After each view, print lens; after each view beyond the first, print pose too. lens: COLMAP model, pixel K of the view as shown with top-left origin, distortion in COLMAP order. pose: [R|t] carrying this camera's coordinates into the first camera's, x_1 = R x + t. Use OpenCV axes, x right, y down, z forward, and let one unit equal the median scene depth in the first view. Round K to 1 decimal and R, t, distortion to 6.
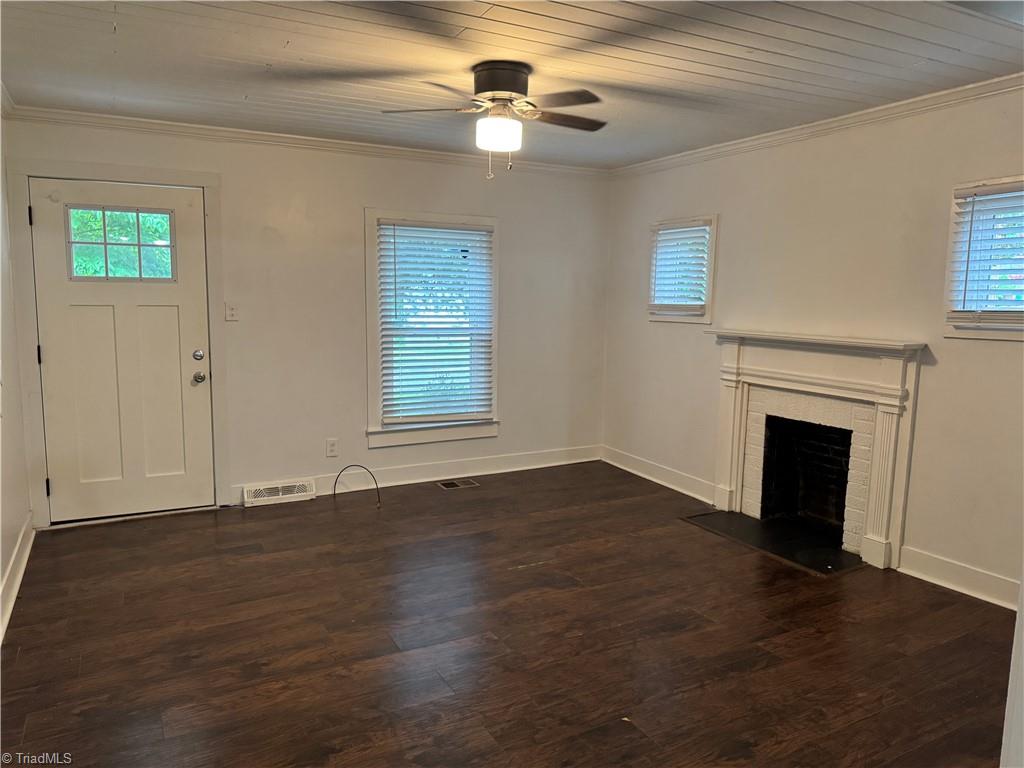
lens RADIAL K [[726.1, 0, 517.7], [0, 726.1, 382.3], [0, 0, 1]] dist [0.002043, -0.004584]
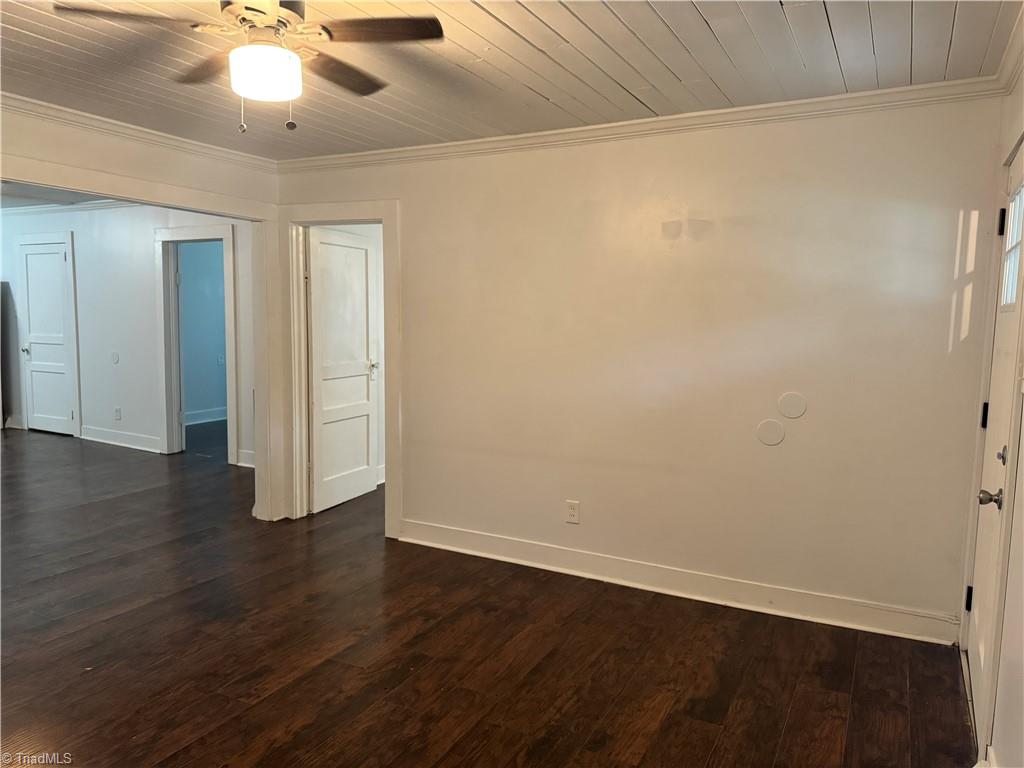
lens RADIAL K [[726.1, 0, 517.7], [0, 726.1, 382.3], [0, 0, 1]] dist [0.002043, -0.004584]
pose [[-0.836903, 0.026159, -0.546725, 0.107536], [-0.095924, 0.976389, 0.193554, -0.149777], [0.538880, 0.214430, -0.814634, 1.209422]]
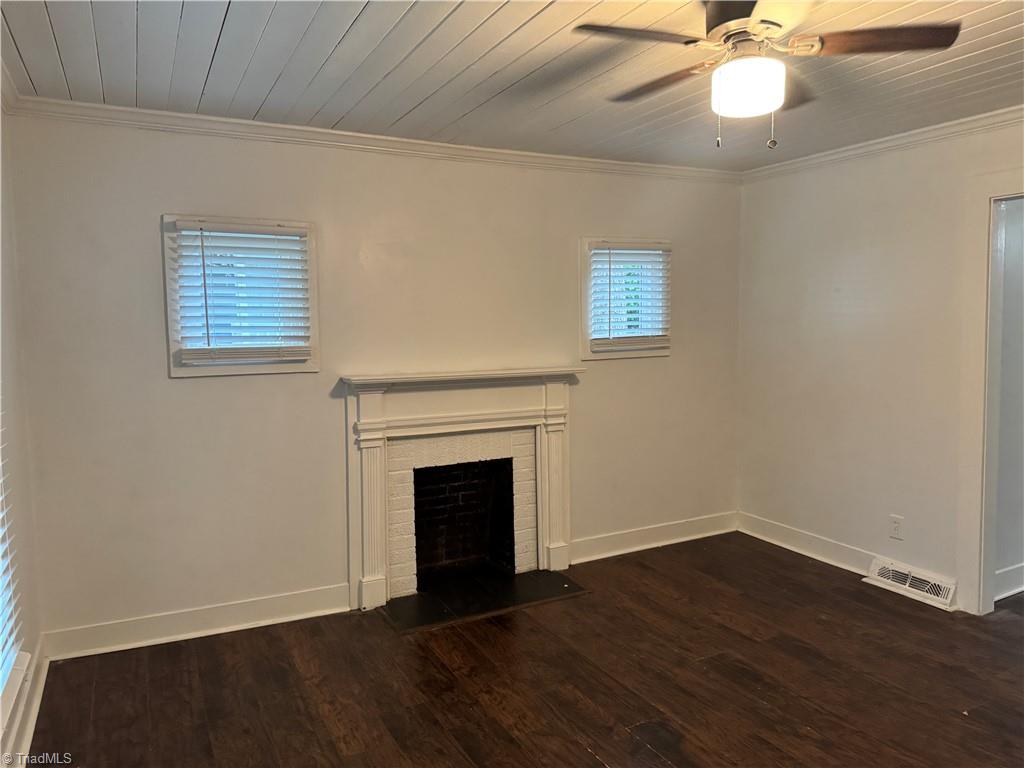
lens RADIAL K [[714.2, 0, 506.9], [0, 714.2, 383.6], [0, 0, 1]] dist [0.051601, -0.076921]
pose [[0.016999, -0.094305, 0.995398, -0.486532], [0.132828, 0.986931, 0.091235, -0.118249], [-0.990993, 0.130666, 0.029303, 0.860536]]
